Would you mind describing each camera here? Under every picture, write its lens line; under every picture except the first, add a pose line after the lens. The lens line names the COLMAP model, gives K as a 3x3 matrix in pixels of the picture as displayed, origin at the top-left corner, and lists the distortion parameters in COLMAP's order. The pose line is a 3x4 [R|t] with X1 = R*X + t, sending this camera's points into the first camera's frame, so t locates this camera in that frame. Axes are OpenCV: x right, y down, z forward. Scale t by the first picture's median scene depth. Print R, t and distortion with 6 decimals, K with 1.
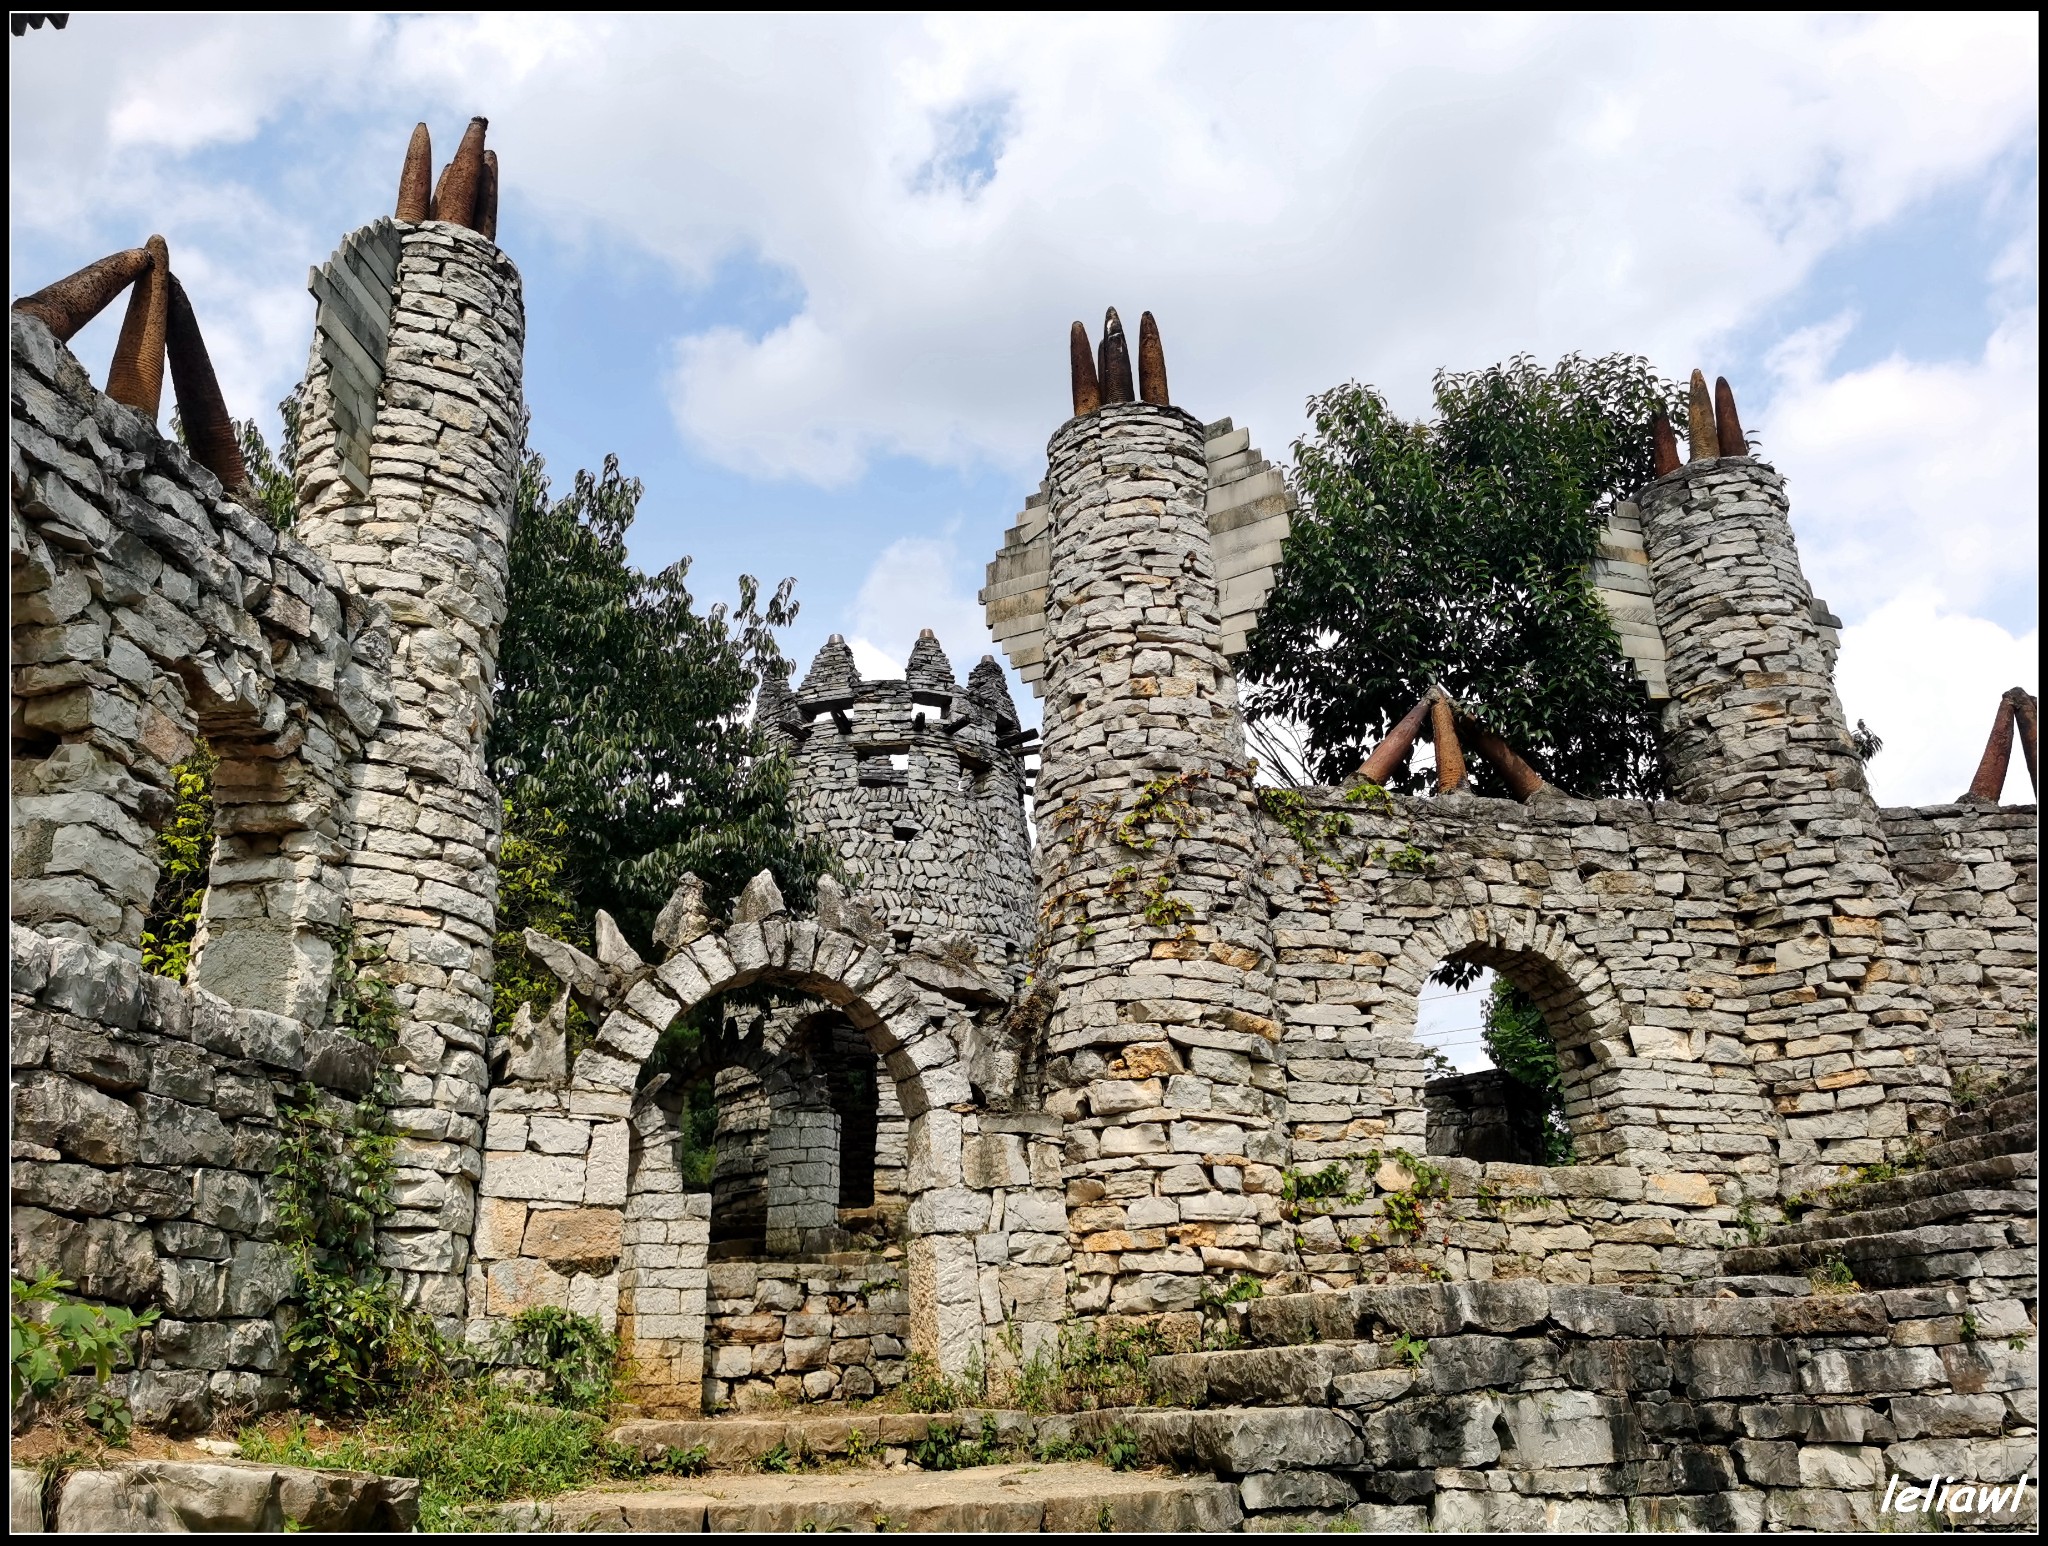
lens RADIAL K [[1560.2, 0, 1024.0], [0, 1560.2, 773.0], [0, 0, 1]] dist [0.048534, -0.097172]
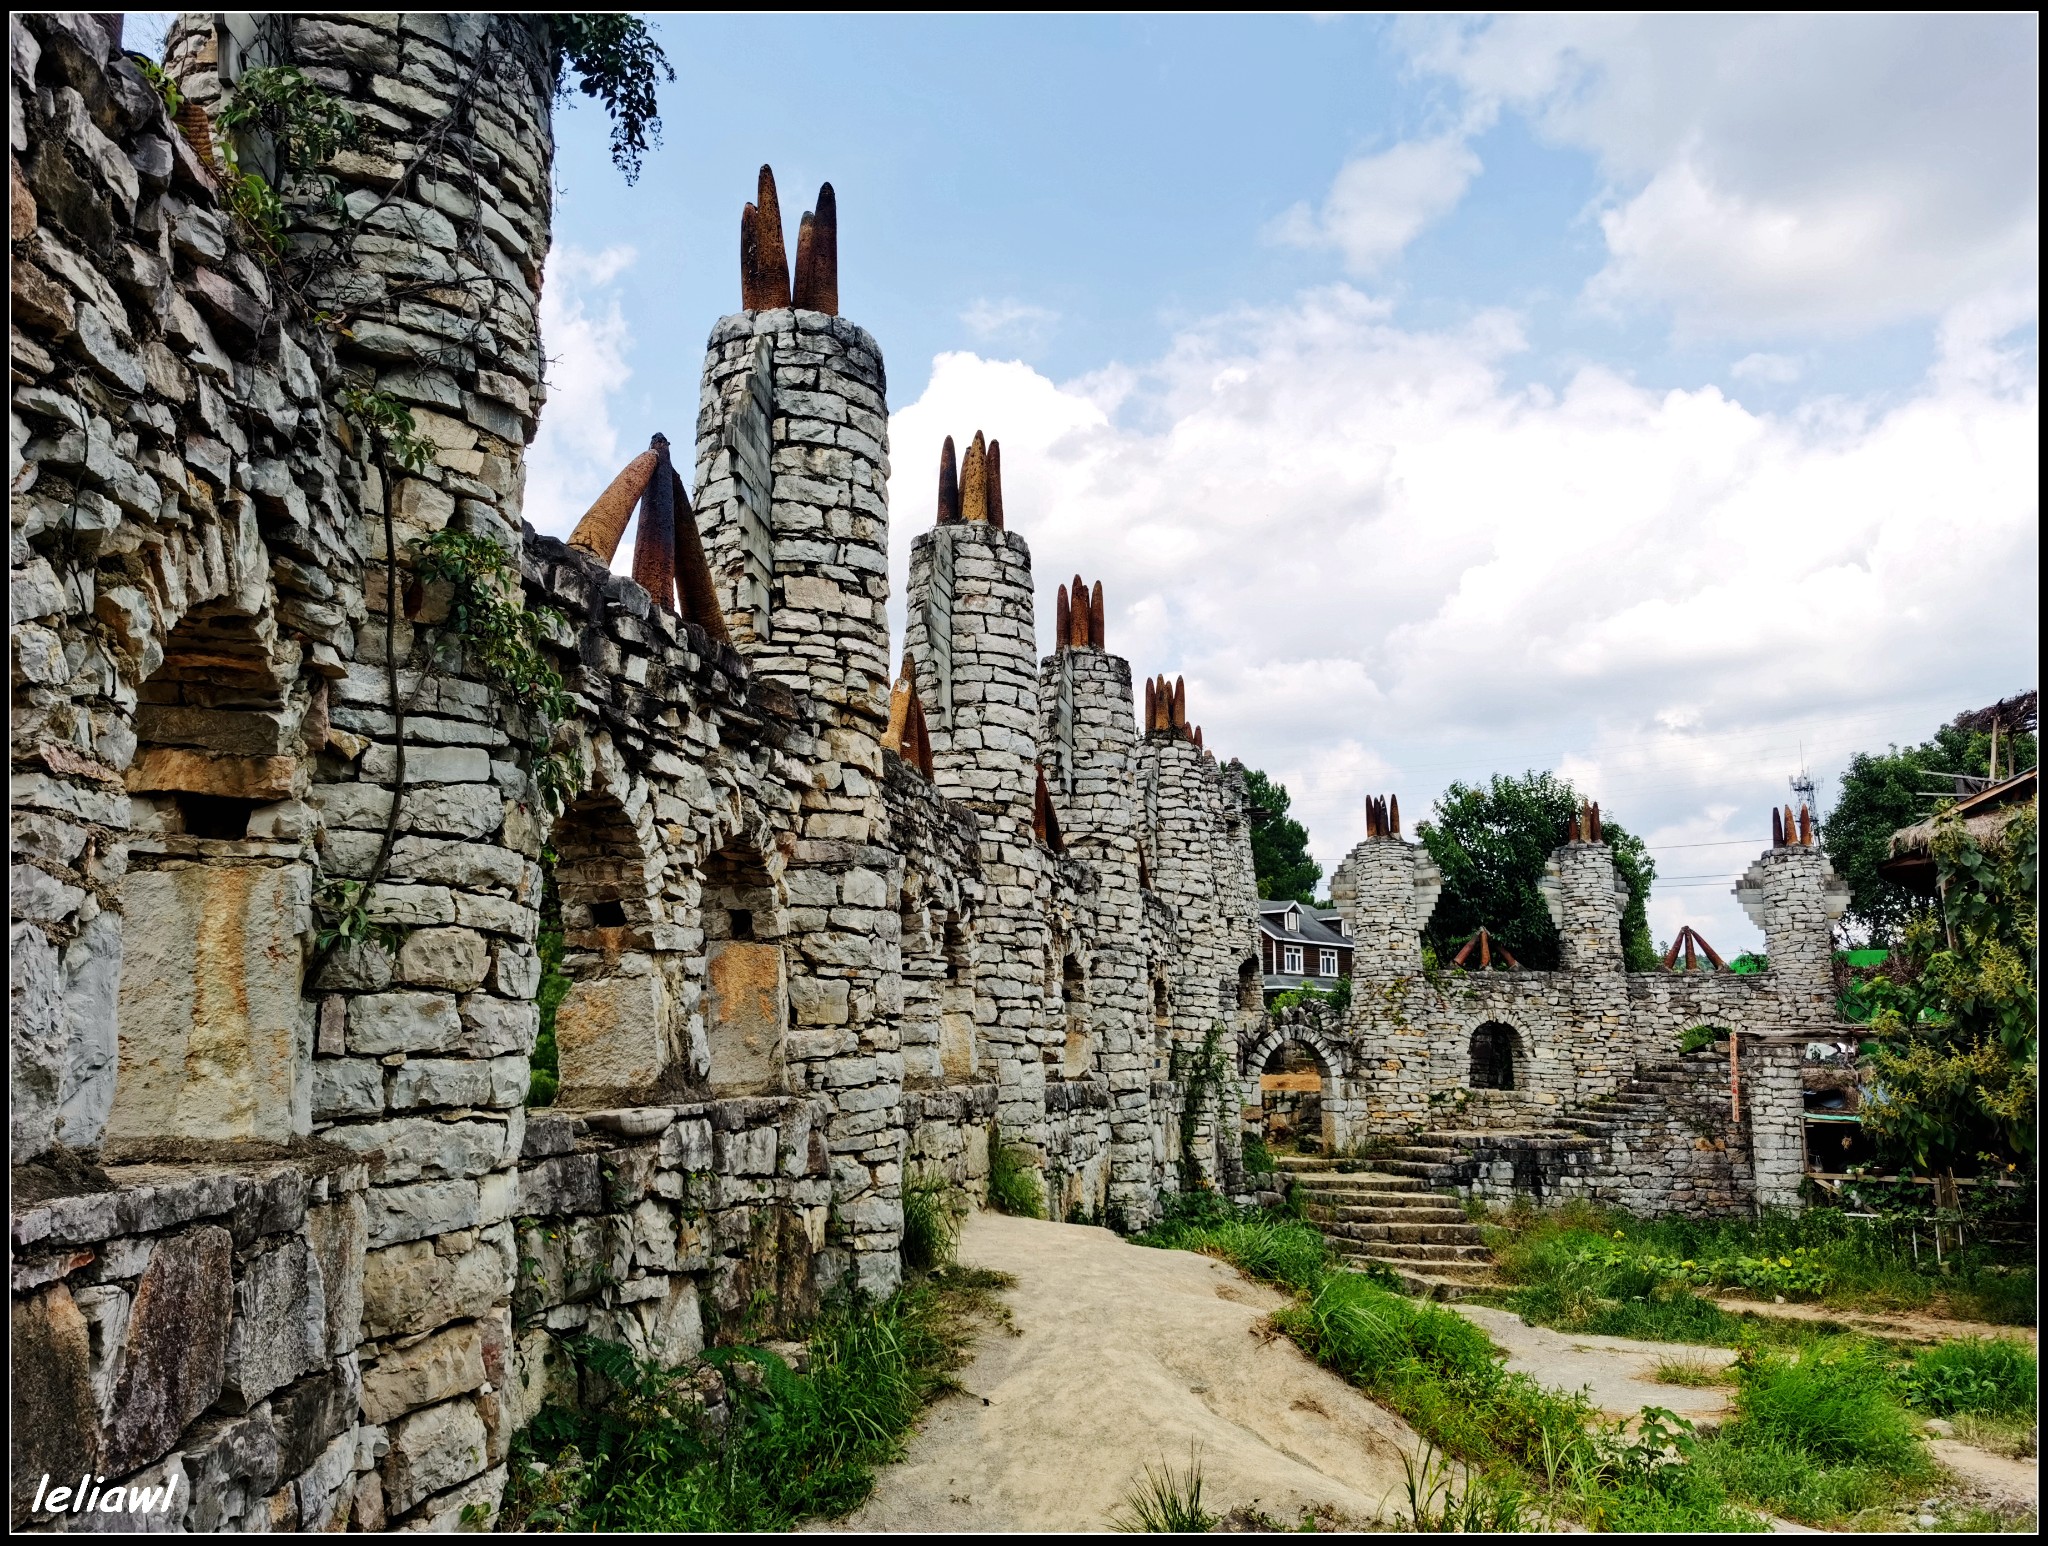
lens RADIAL K [[1560.2, 0, 1024.0], [0, 1560.2, 773.0], [0, 0, 1]] dist [0.048534, -0.097172]
pose [[0.999344, 0.034909, 0.009646, -0.772787], [-0.036086, 0.982383, 0.183360, -1.029368], [-0.003075, -0.183588, 0.982998, -2.231637]]
